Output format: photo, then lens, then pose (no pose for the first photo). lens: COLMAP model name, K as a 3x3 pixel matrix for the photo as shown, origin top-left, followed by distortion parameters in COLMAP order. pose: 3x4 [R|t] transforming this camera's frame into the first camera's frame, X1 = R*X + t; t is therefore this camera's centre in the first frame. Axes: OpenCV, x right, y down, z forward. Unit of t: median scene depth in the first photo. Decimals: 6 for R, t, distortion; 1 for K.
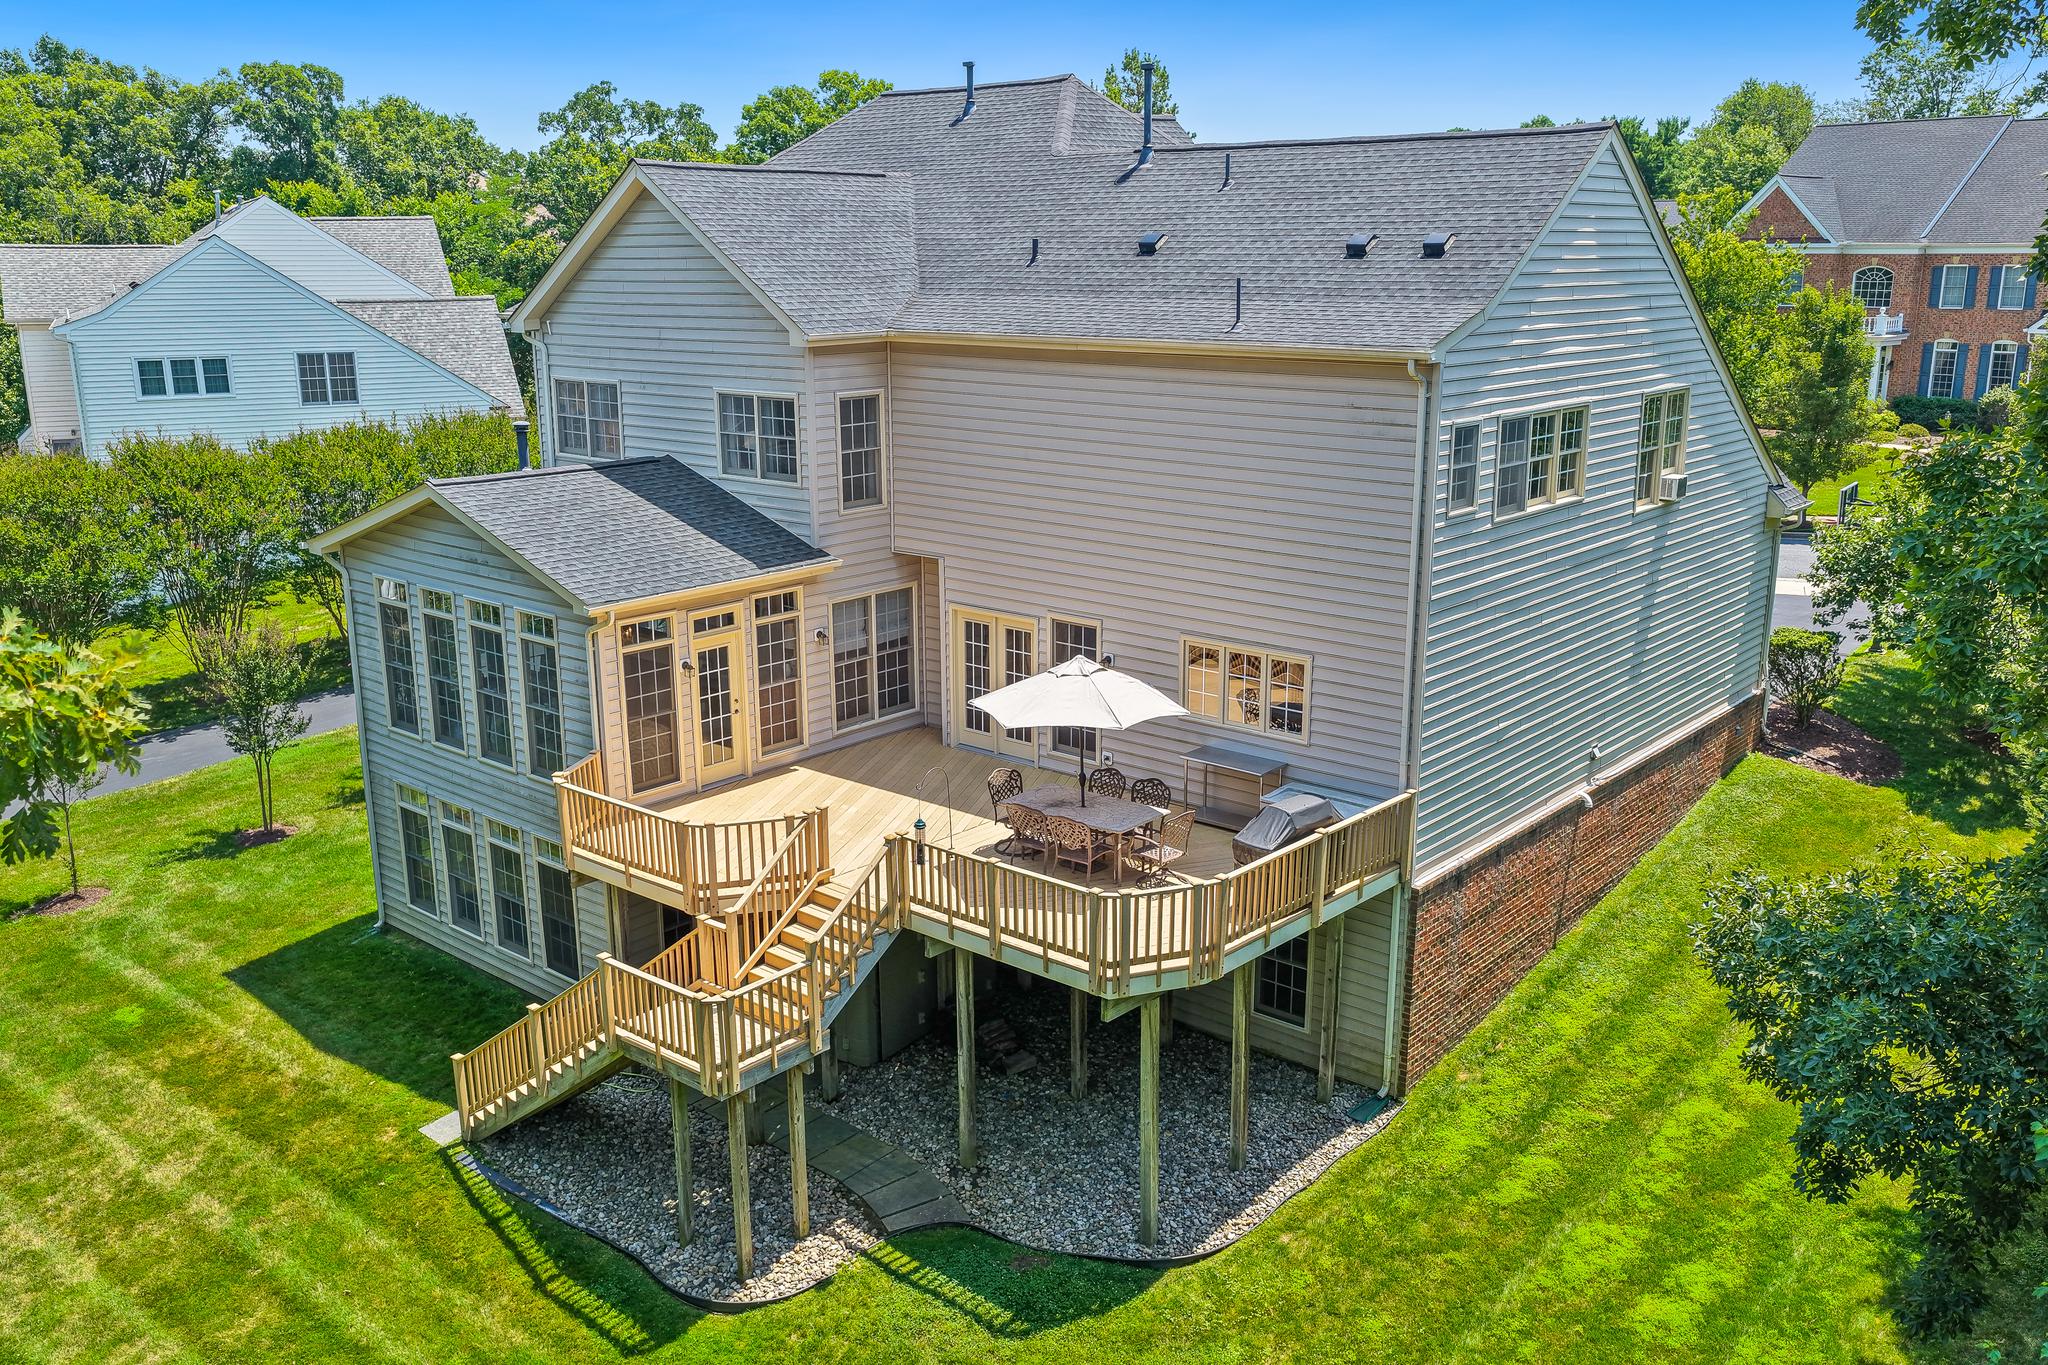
lens RADIAL K [[1710.8, 0, 1029.0], [0, 1710.8, 687.7], [0, 0, 1]] dist [-0.004467, 0.011762]
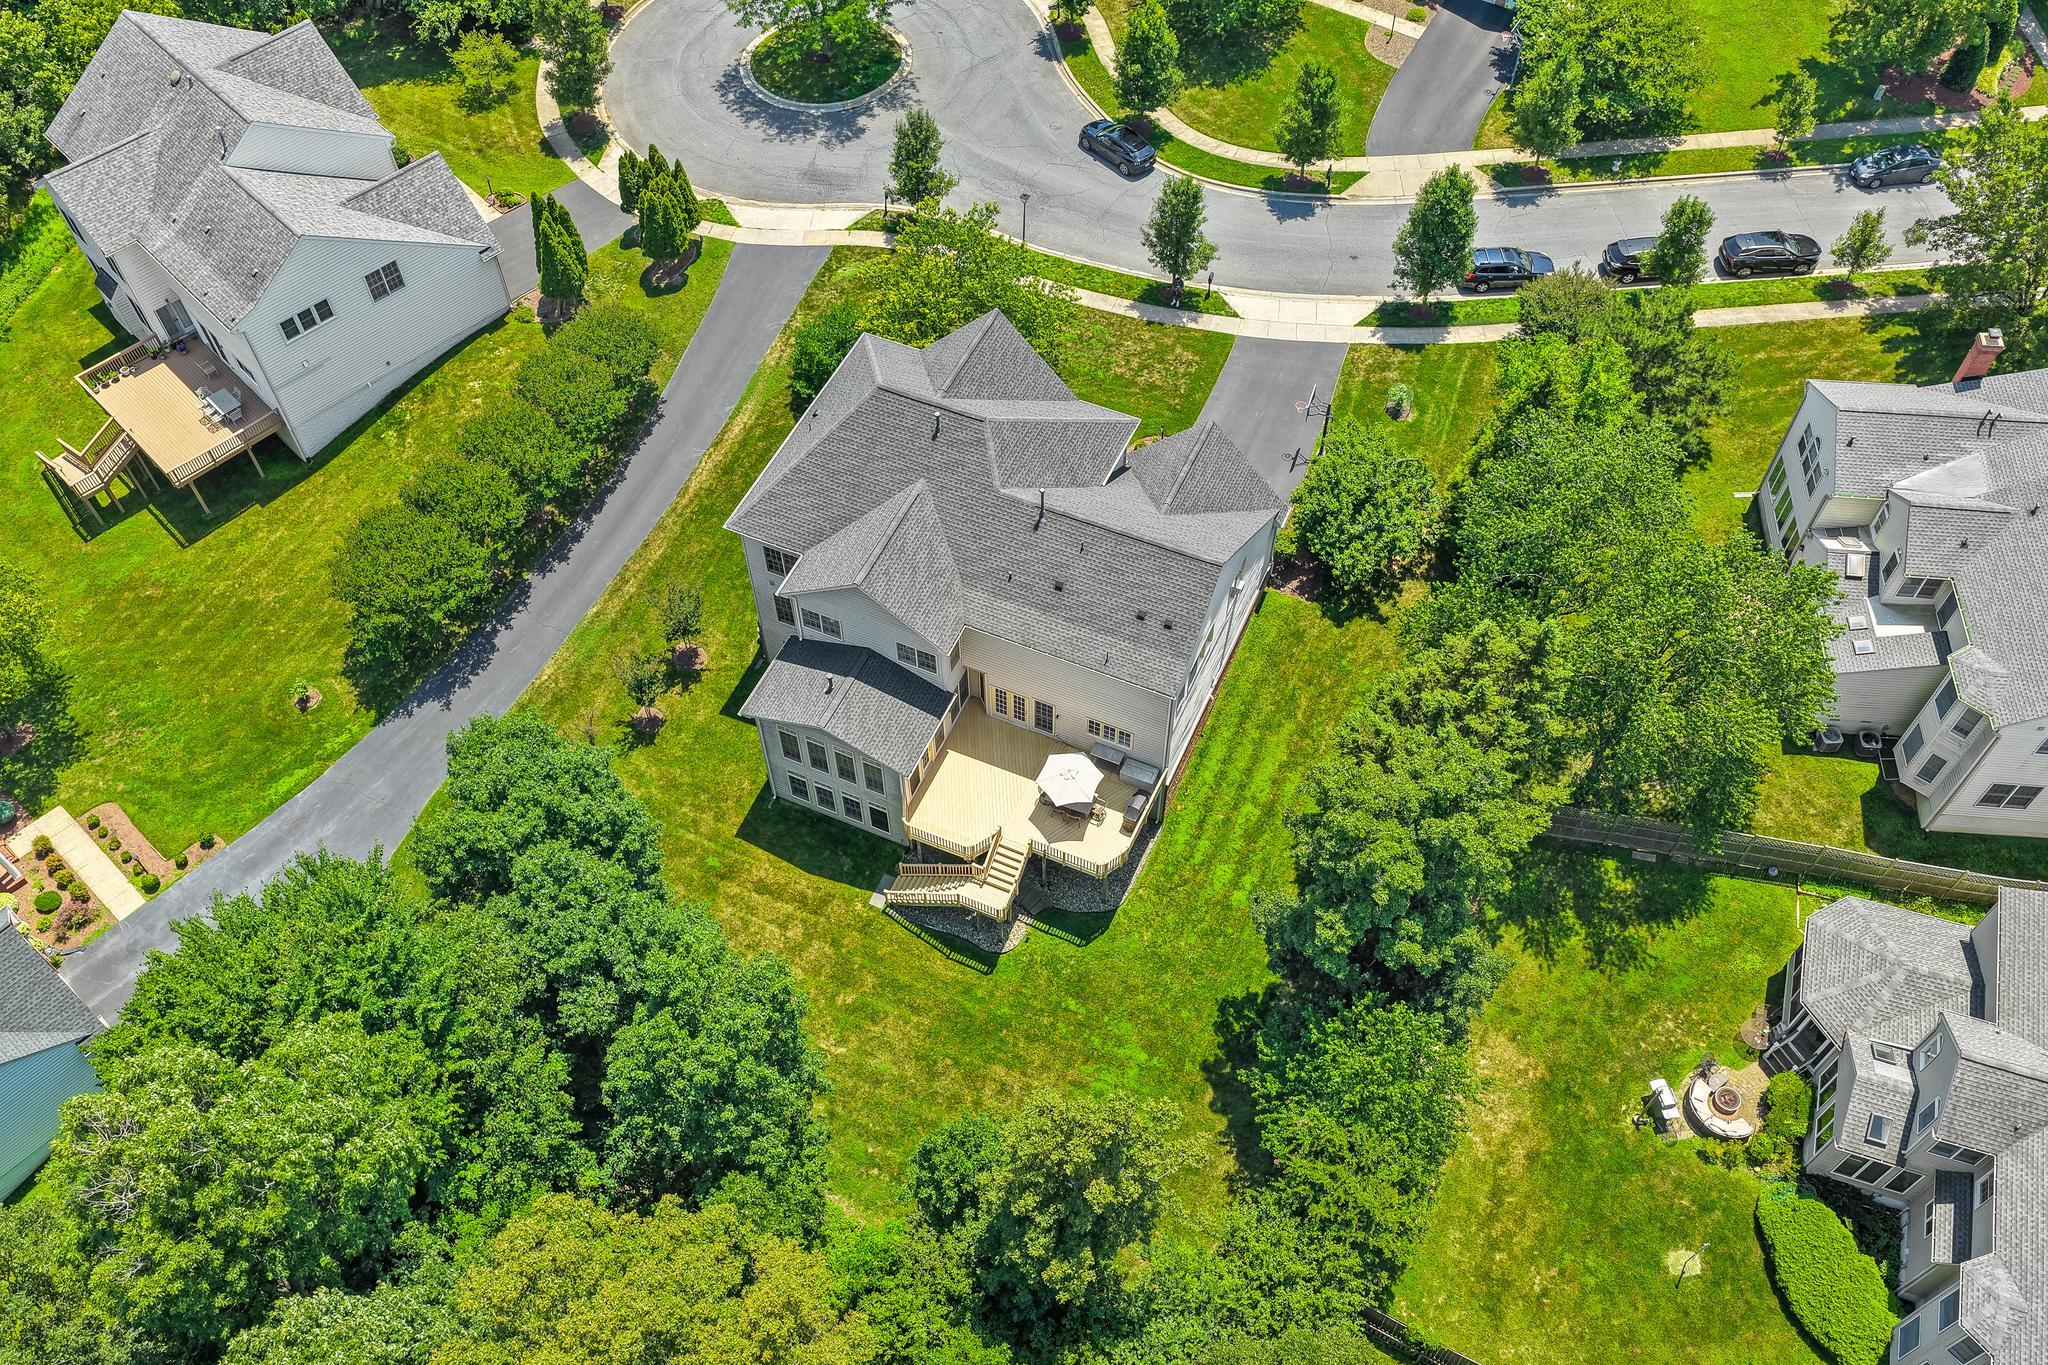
lens RADIAL K [[1718.8, 0, 1027.9], [0, 1718.8, 682.3], [0, 0, 1]] dist [-0.007159, -0.001159]
pose [[0.957231, -0.233558, 0.170762, -0.463808], [0.072173, 0.764310, 0.640798, -1.836380], [-0.280178, -0.601067, 0.748477, -1.079350]]
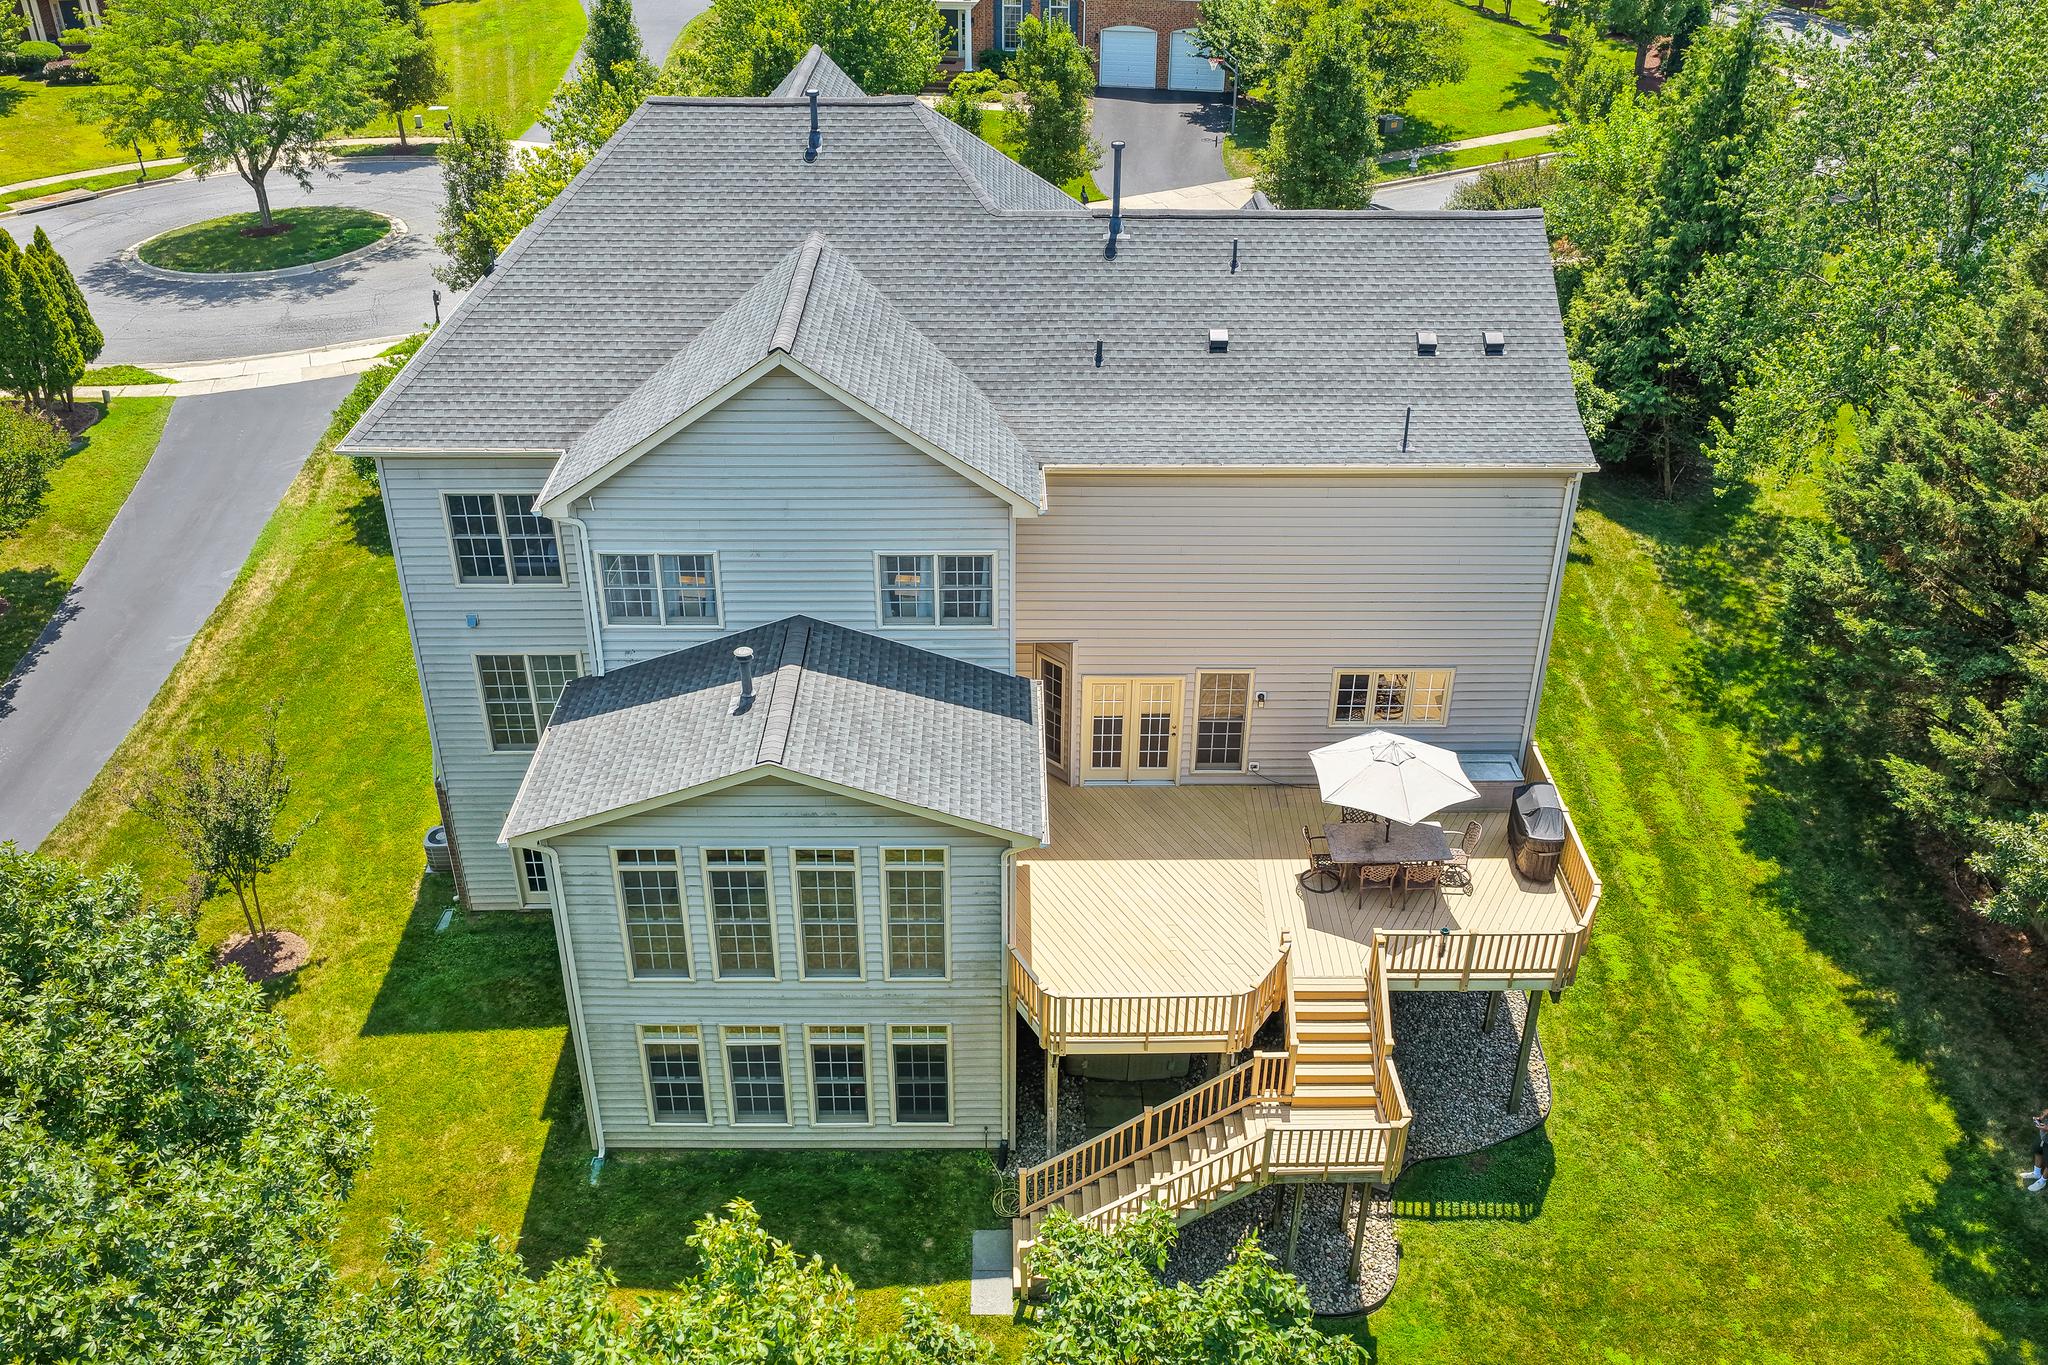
lens RADIAL K [[1717.0, 0, 1032.2], [0, 1717.0, 685.5], [0, 0, 1]] dist [-0.002598, 0.016135]
pose [[0.748931, -0.330294, 0.574463, -0.742286], [0.155934, 0.930421, 0.331664, -0.434785], [-0.644039, -0.158815, 0.748326, 0.177112]]
